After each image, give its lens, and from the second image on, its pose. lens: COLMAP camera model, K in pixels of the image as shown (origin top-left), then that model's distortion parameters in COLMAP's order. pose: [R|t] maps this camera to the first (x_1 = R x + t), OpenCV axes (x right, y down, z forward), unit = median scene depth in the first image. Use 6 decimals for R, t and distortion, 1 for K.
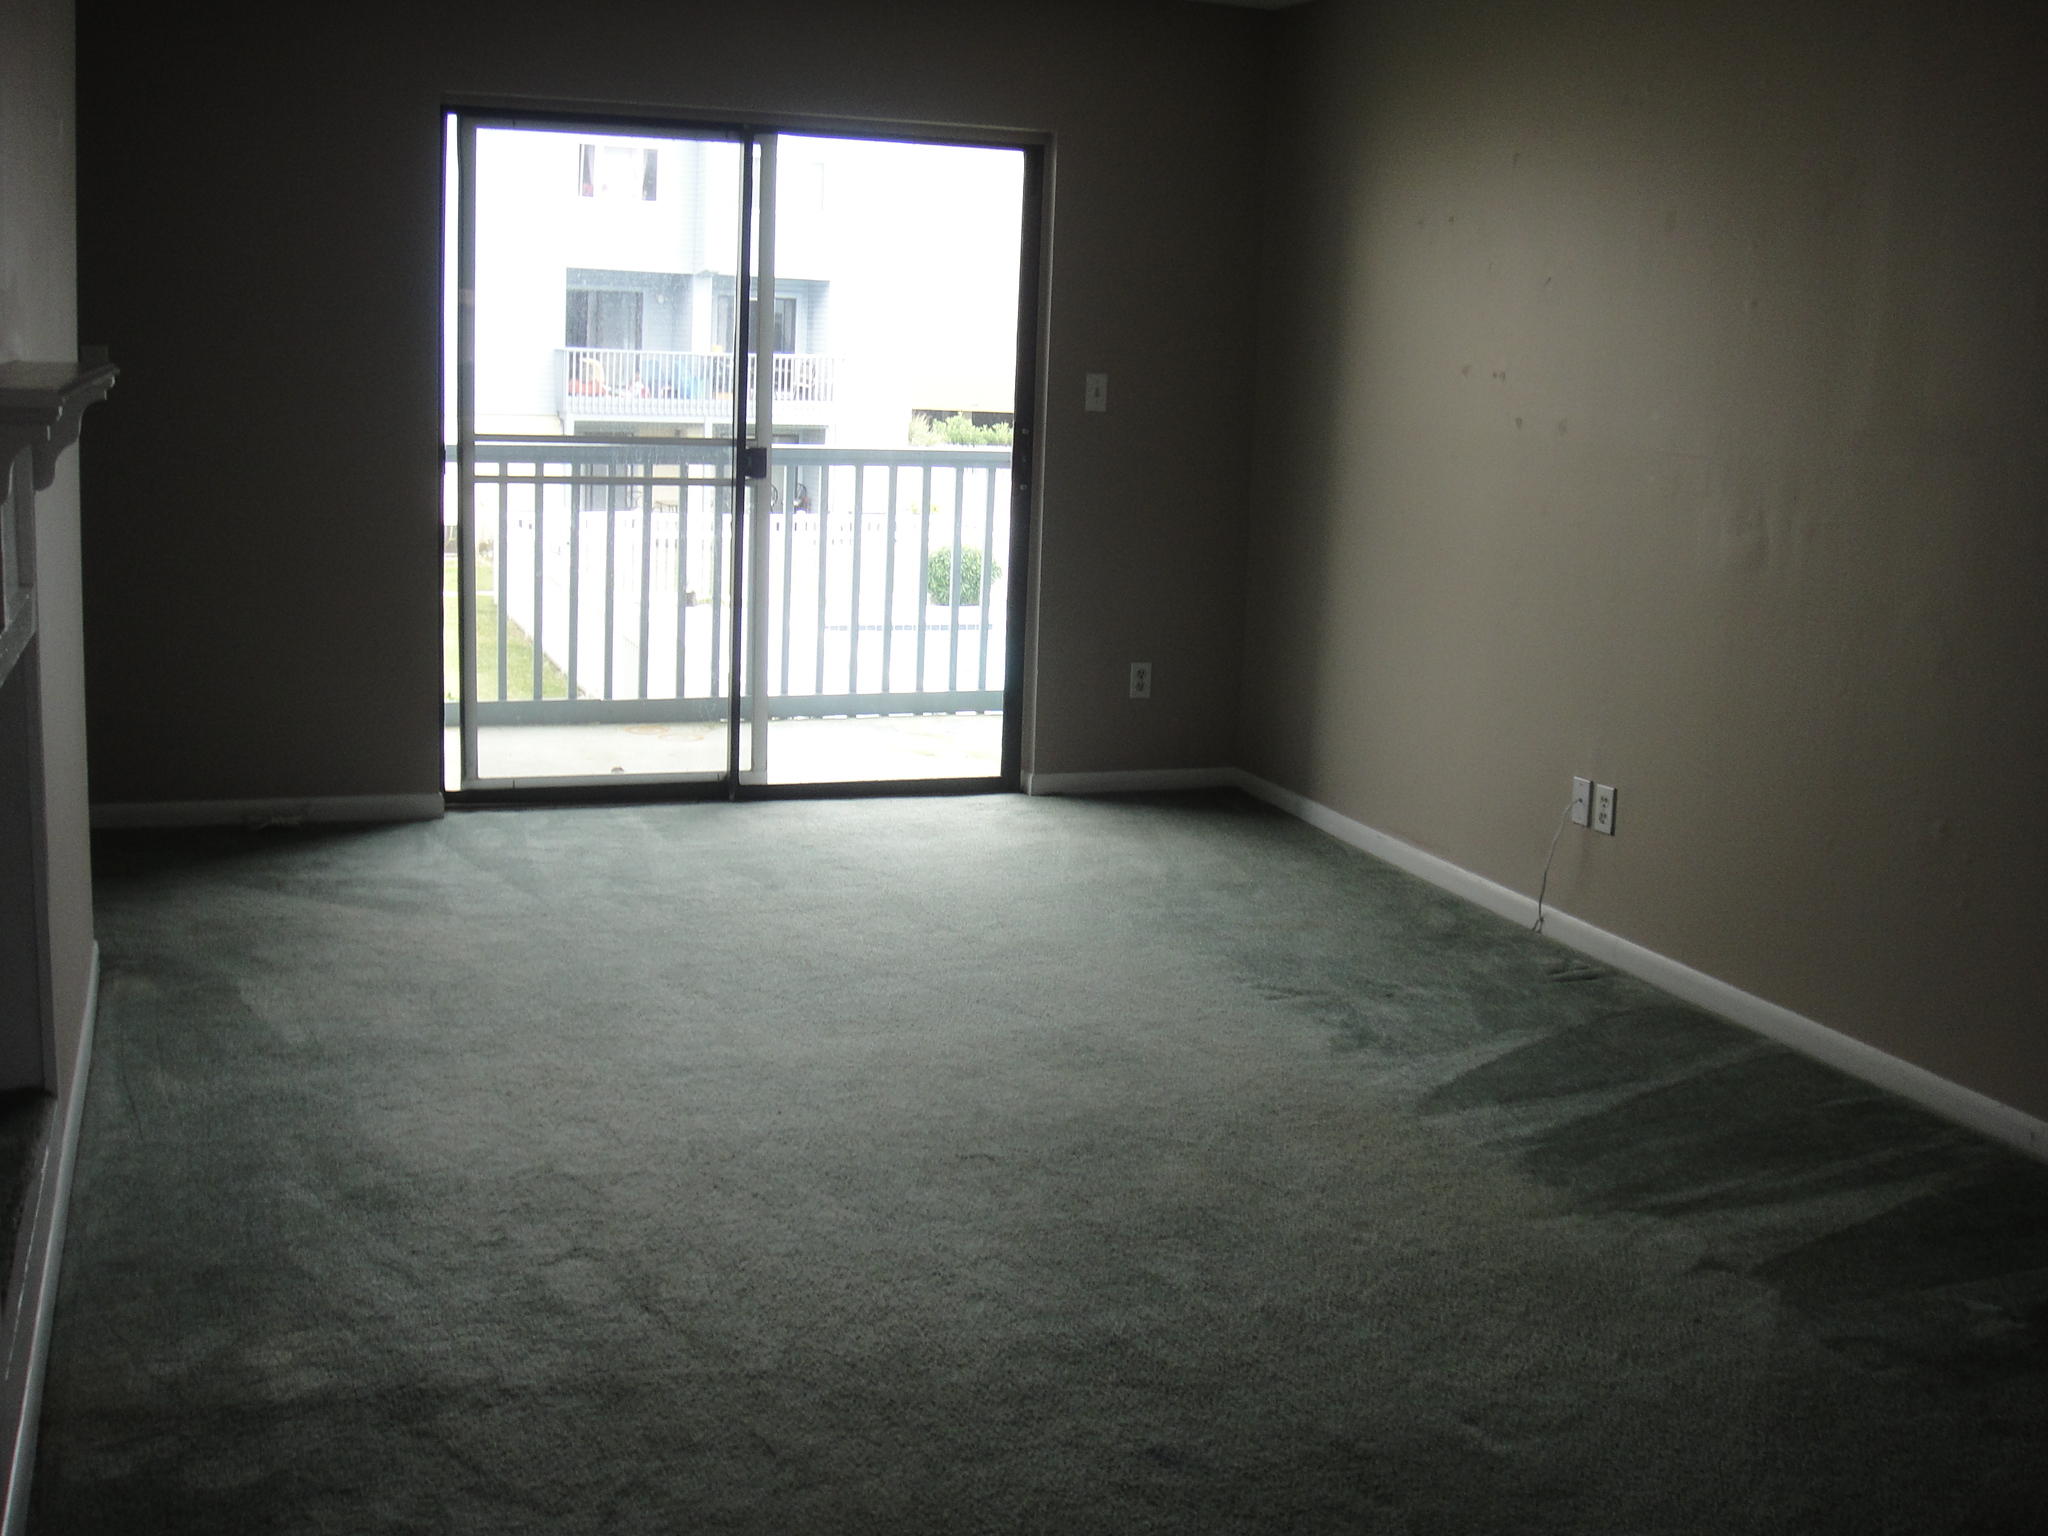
lens RADIAL K [[2211.9, 0, 1024.0], [0, 2211.9, 768.0], [0, 0, 1]] dist [-0.135273, 0.021566]
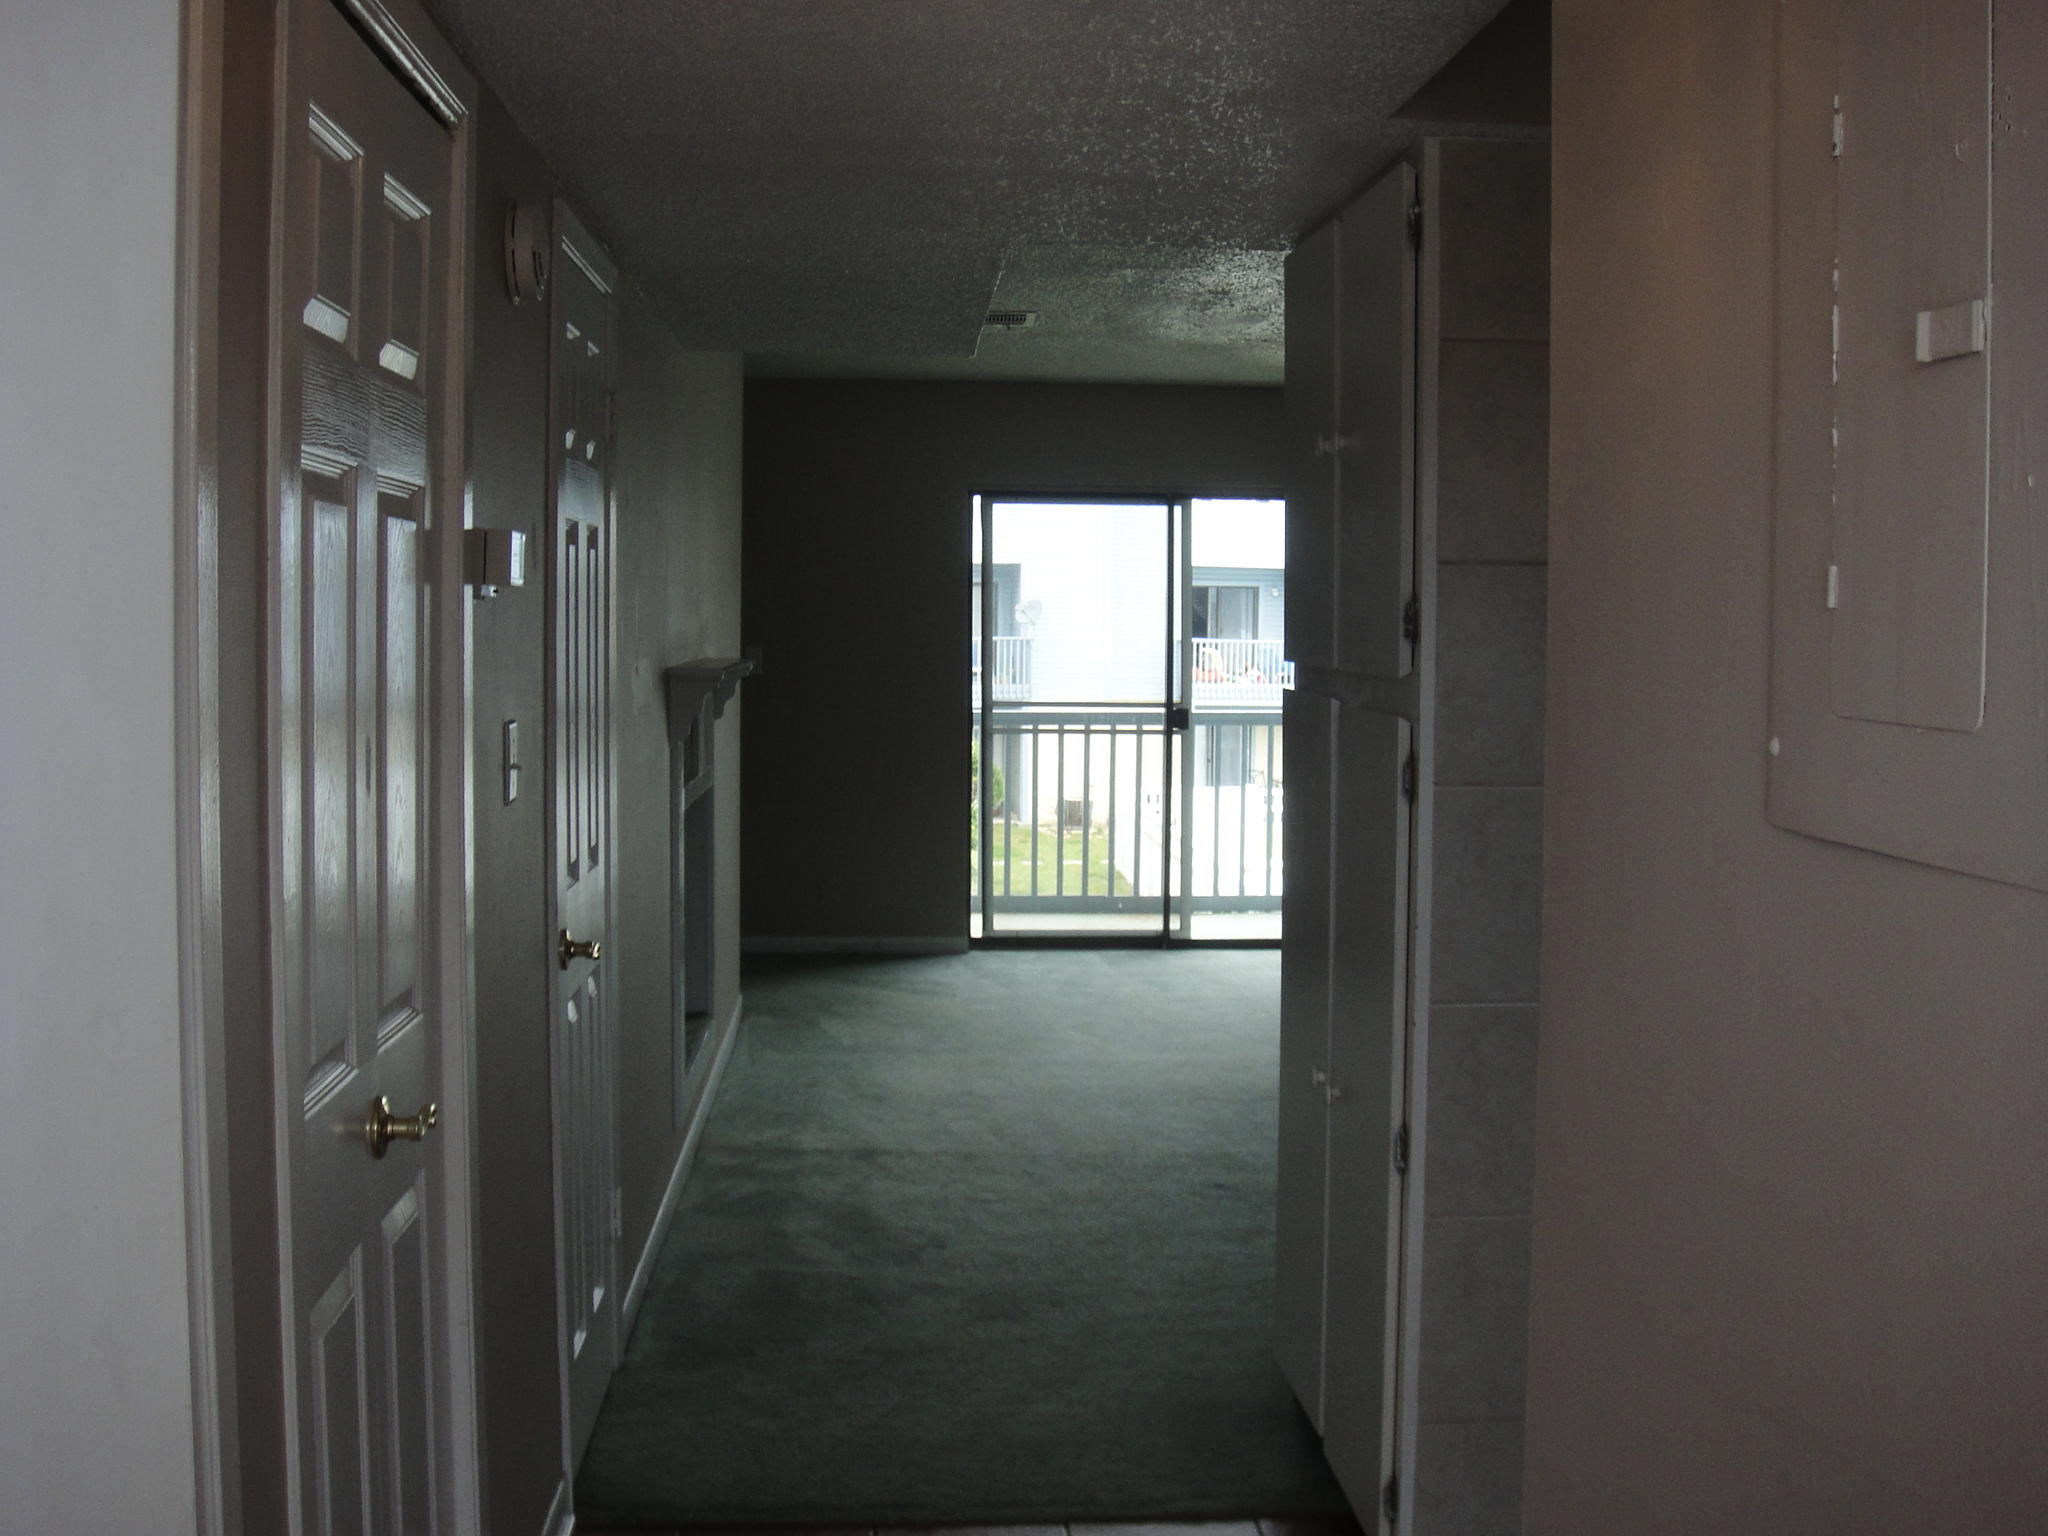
lens RADIAL K [[2211.9, 0, 1024.0], [0, 2211.9, 768.0], [0, 0, 1]] dist [-0.135273, 0.021566]
pose [[0.957812, -0.013260, -0.287091, 0.209937], [-0.023819, 0.991836, -0.125276, 0.085543], [0.286408, 0.126829, 0.949676, -0.448592]]
